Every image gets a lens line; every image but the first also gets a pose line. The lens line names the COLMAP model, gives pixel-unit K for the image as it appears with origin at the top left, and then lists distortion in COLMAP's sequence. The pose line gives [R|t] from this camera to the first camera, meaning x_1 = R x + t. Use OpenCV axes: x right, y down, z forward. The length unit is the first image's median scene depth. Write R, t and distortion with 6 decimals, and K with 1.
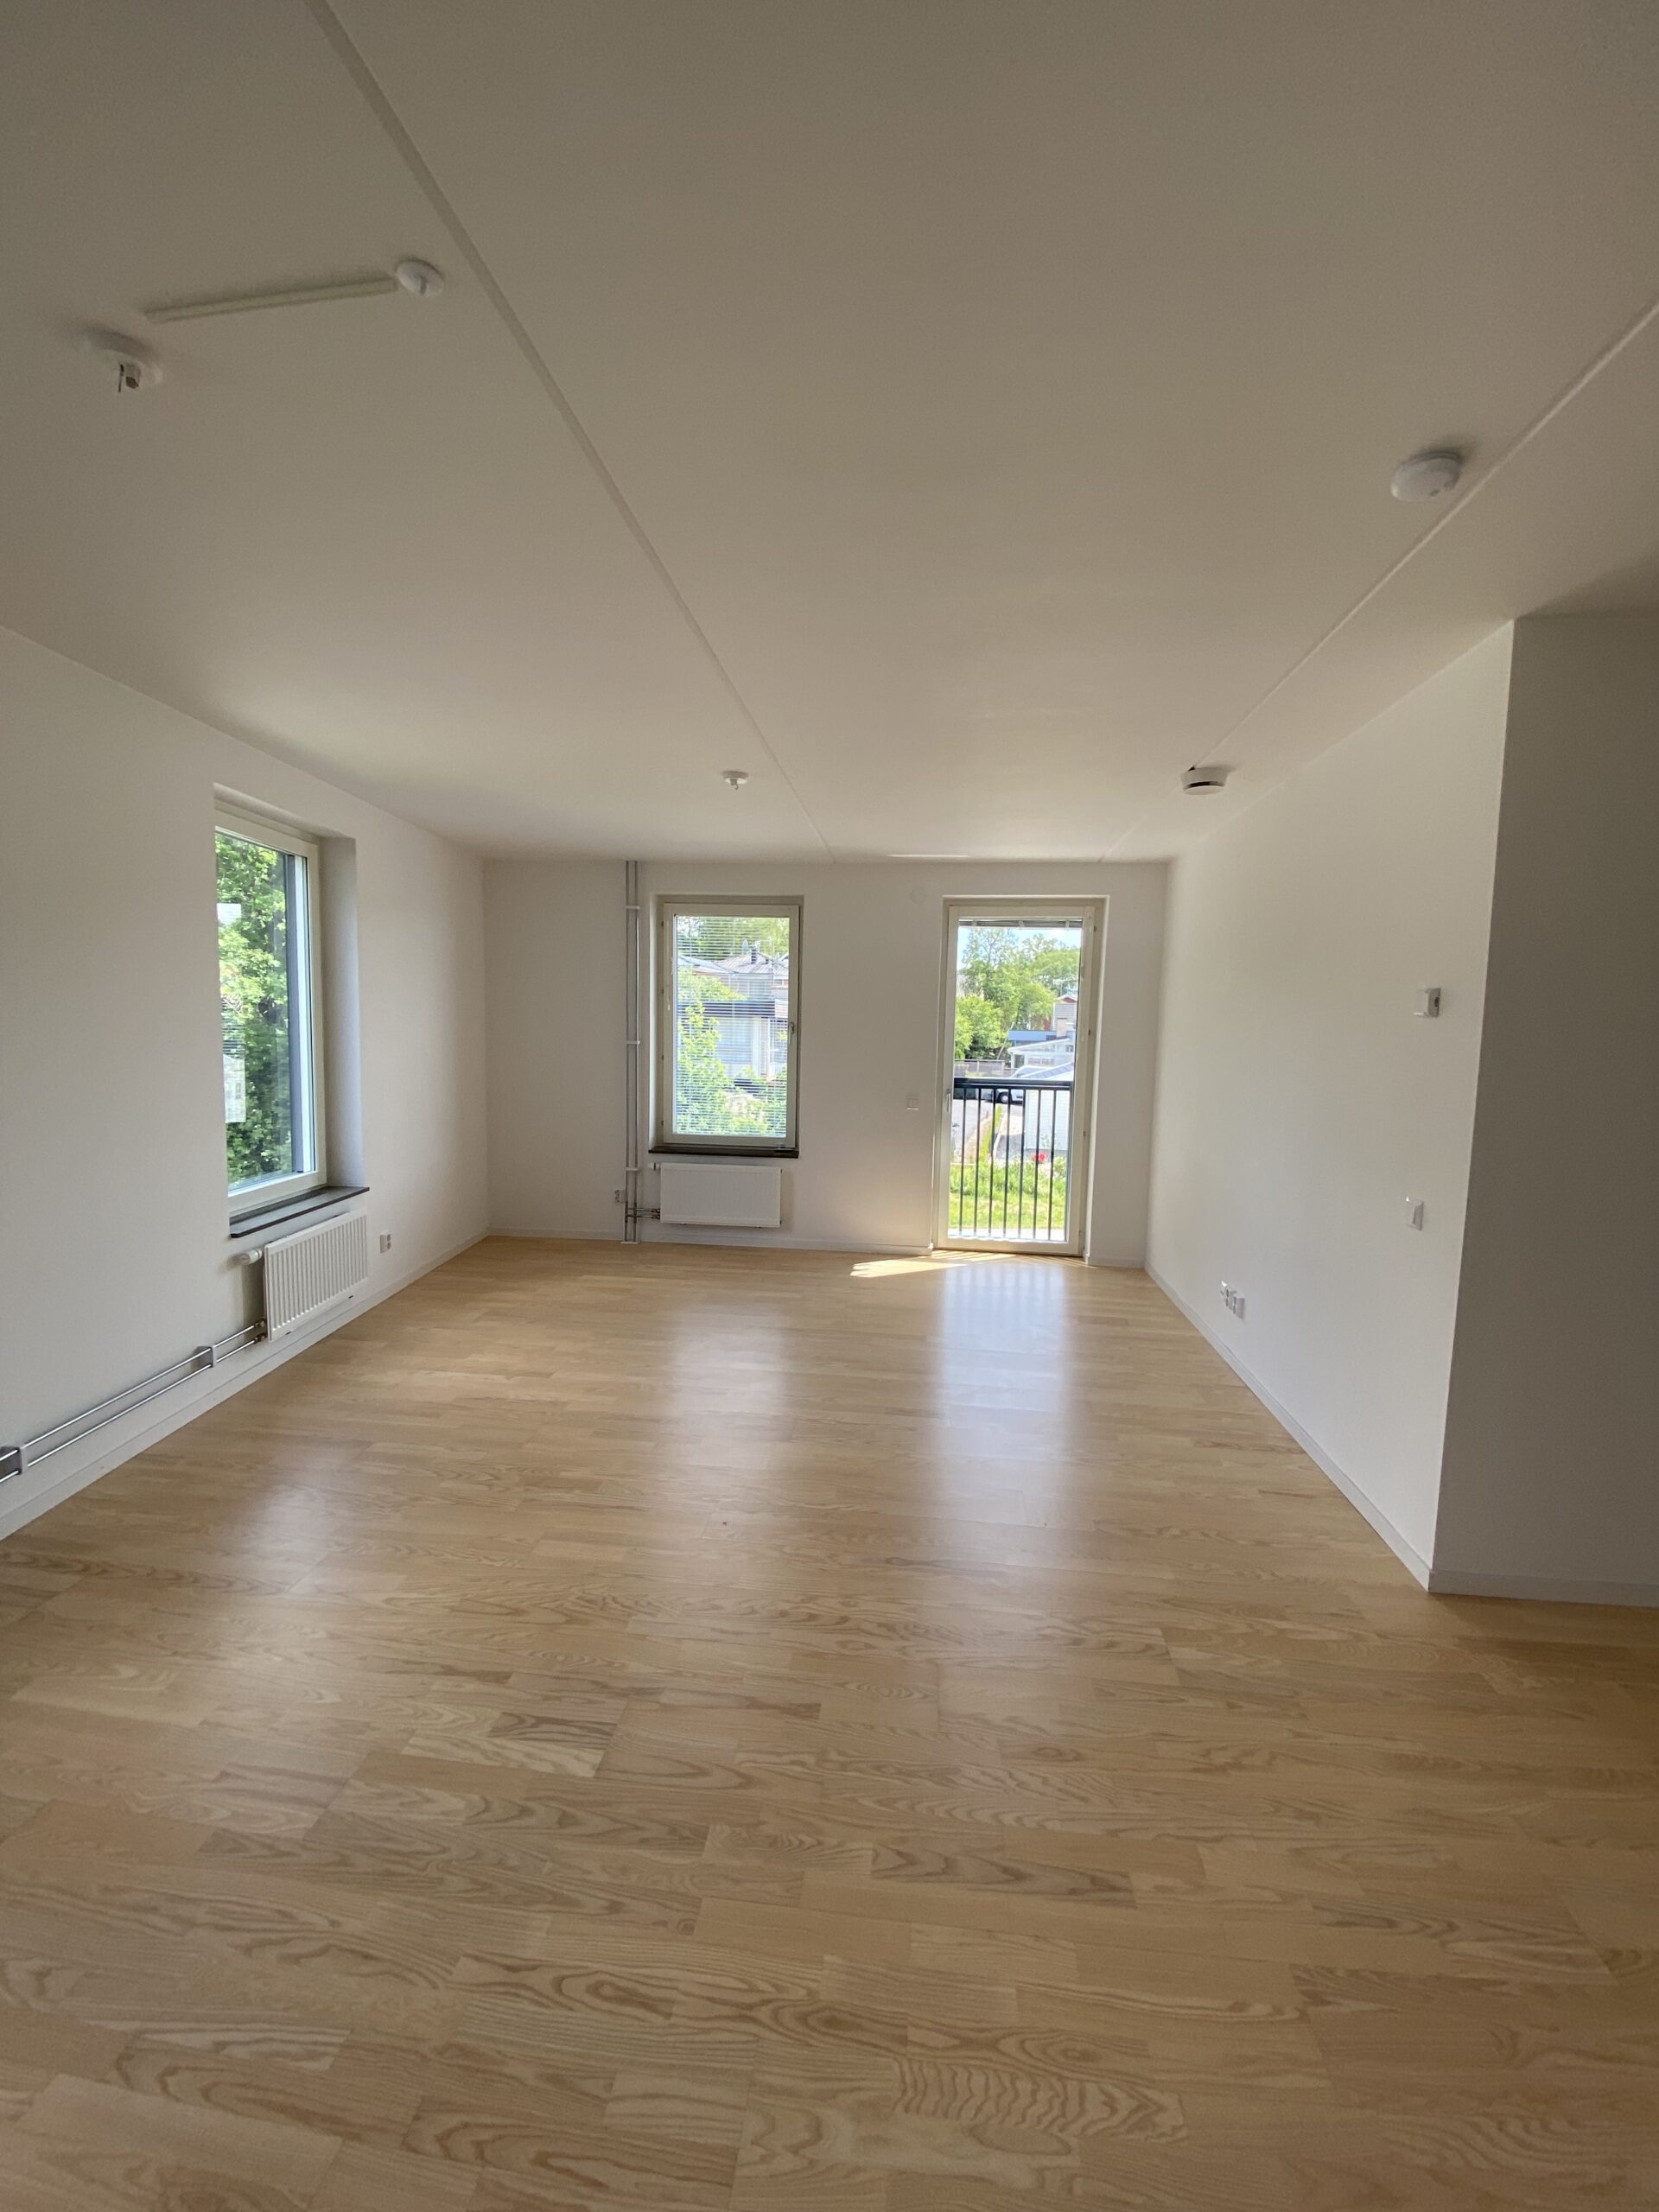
lens RADIAL K [[903.0, 0, 822.2], [0, 903.0, 1098.6], [0, 0, 1]] dist [0.015816, -0.016621]
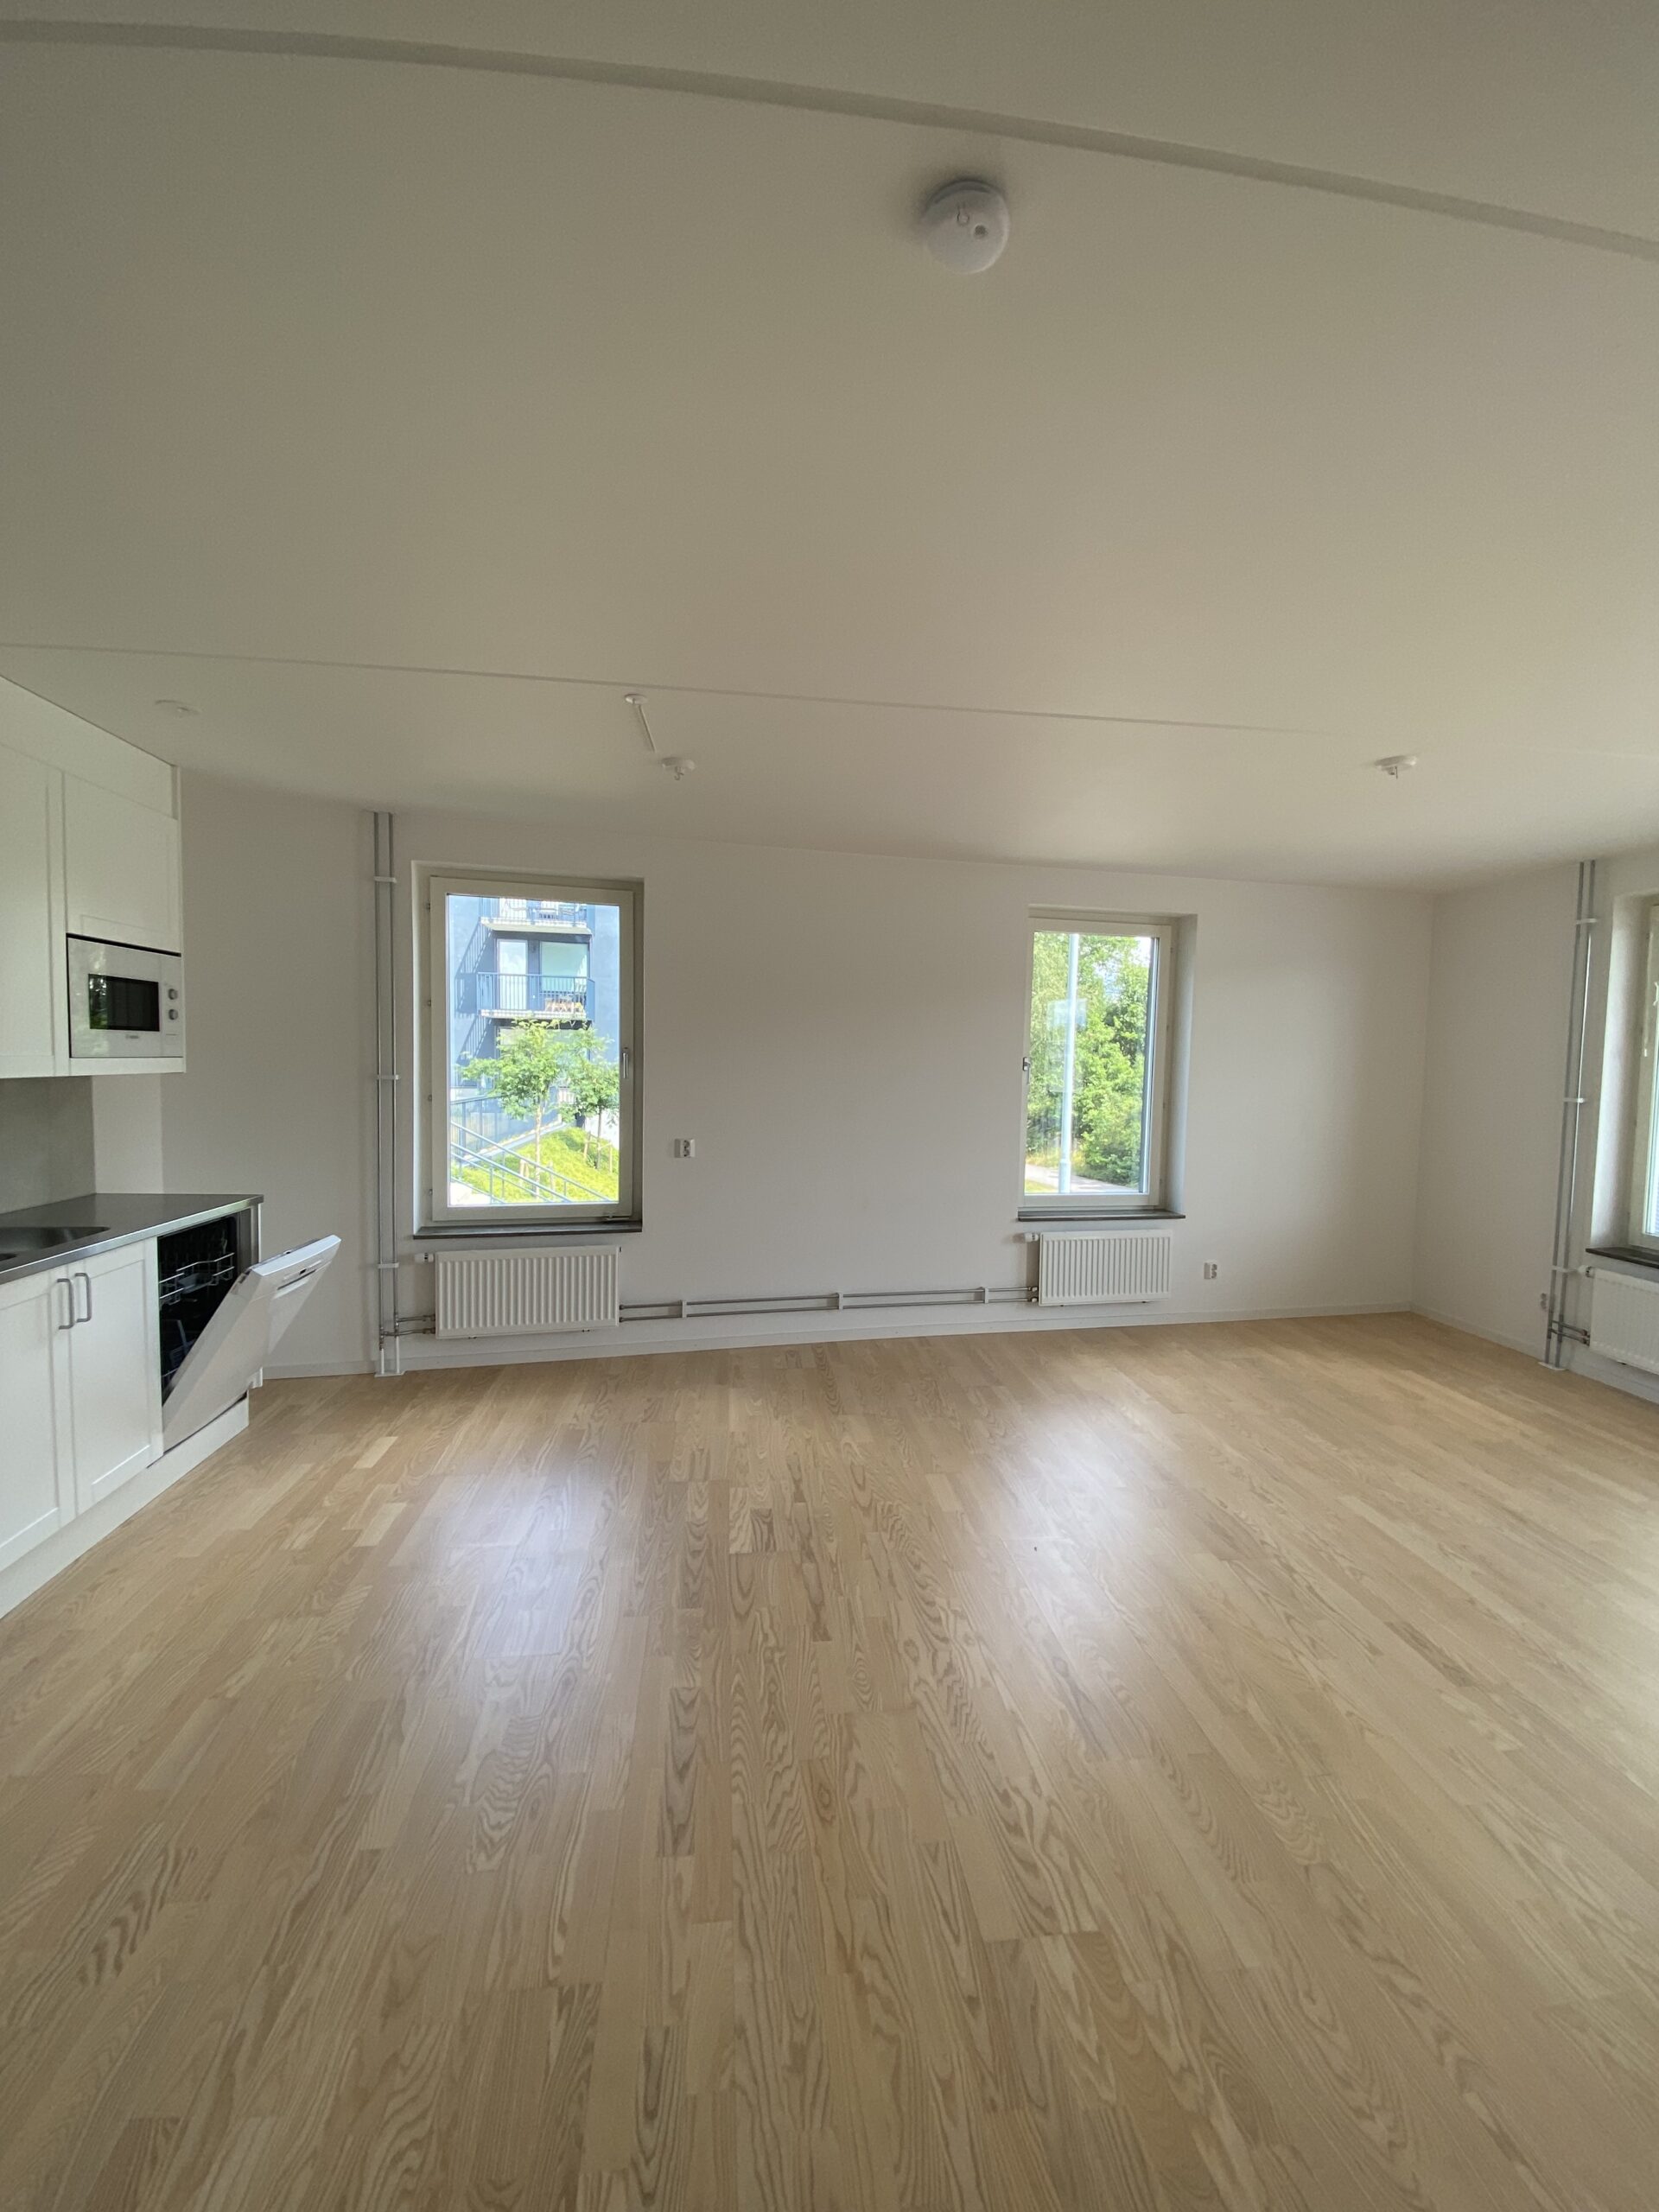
lens RADIAL K [[891.1, 0, 841.0], [0, 891.1, 1110.2], [0, 0, 1]] dist [0.031535, -0.019317]
pose [[0.244199, 0.045222, -0.968670, 0.948765], [-0.097053, 0.995036, 0.021985, -0.033621], [0.964856, 0.088644, 0.247376, 0.576990]]
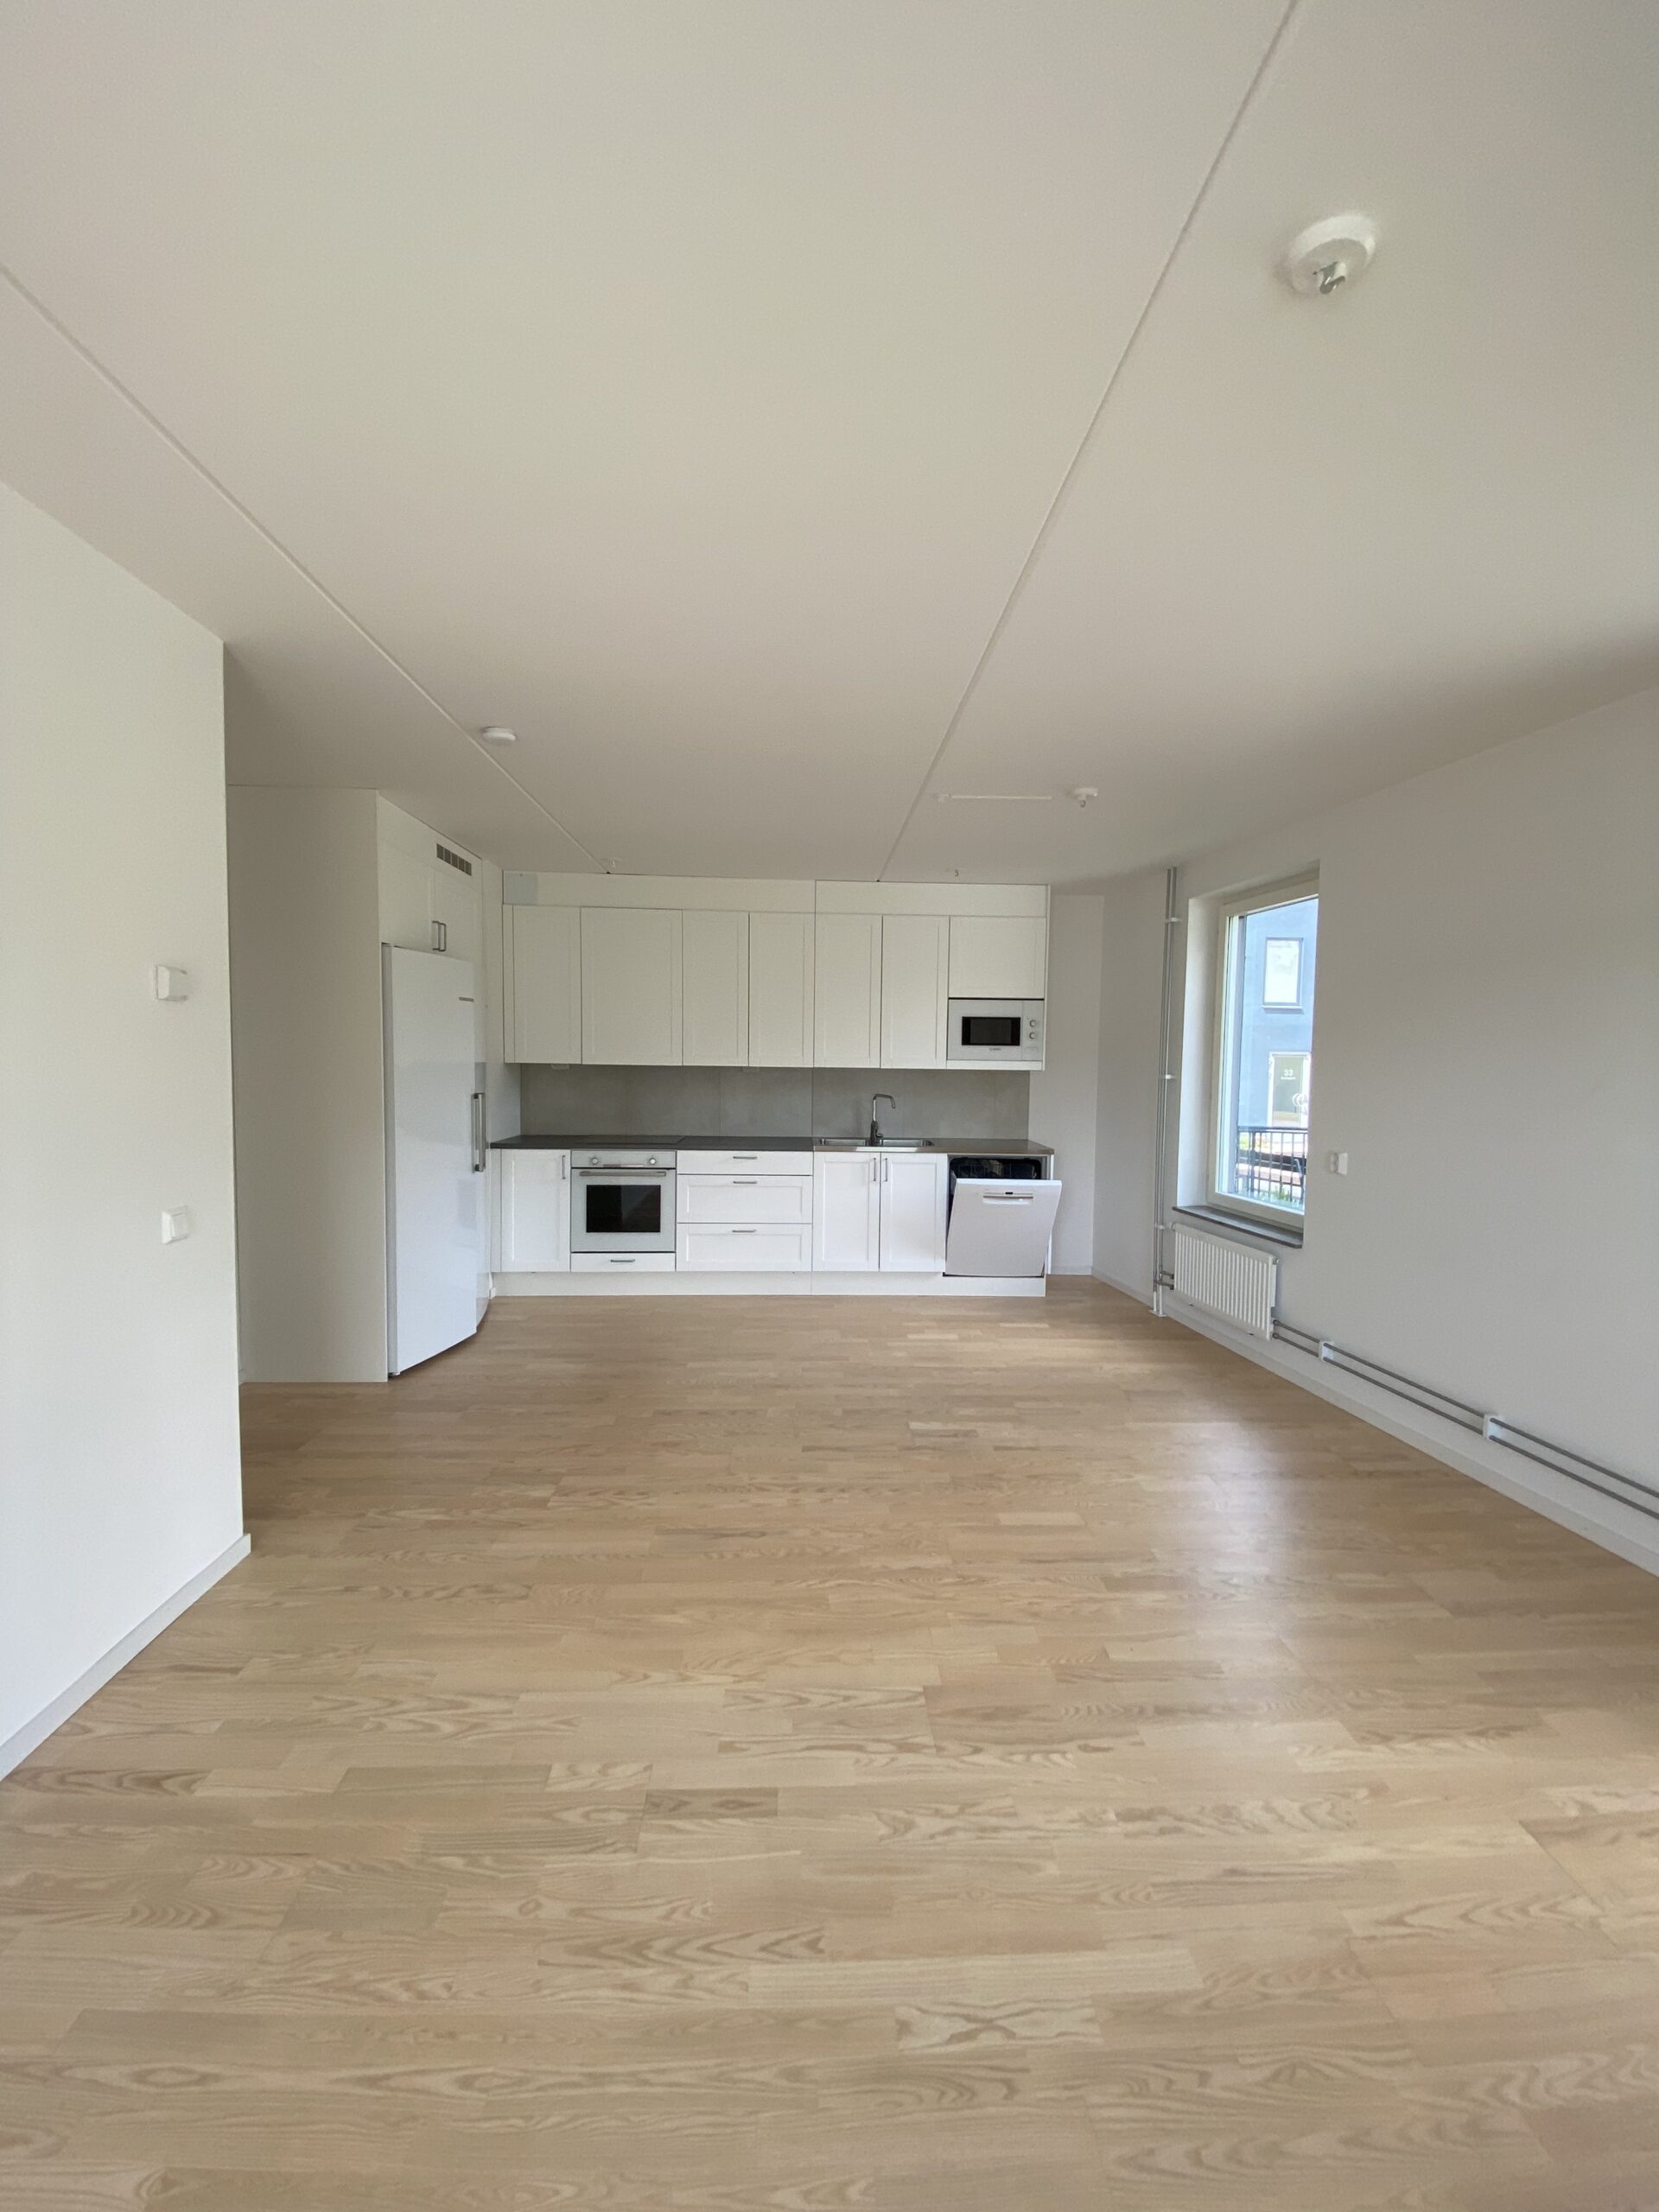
lens RADIAL K [[891.1, 0, 841.0], [0, 891.1, 1110.2], [0, 0, 1]] dist [0.031535, -0.019317]
pose [[-0.983410, -0.027021, -0.179370, 0.205794], [-0.051474, 0.989763, 0.133112, -0.145918], [0.173937, 0.140137, -0.974735, 2.179424]]
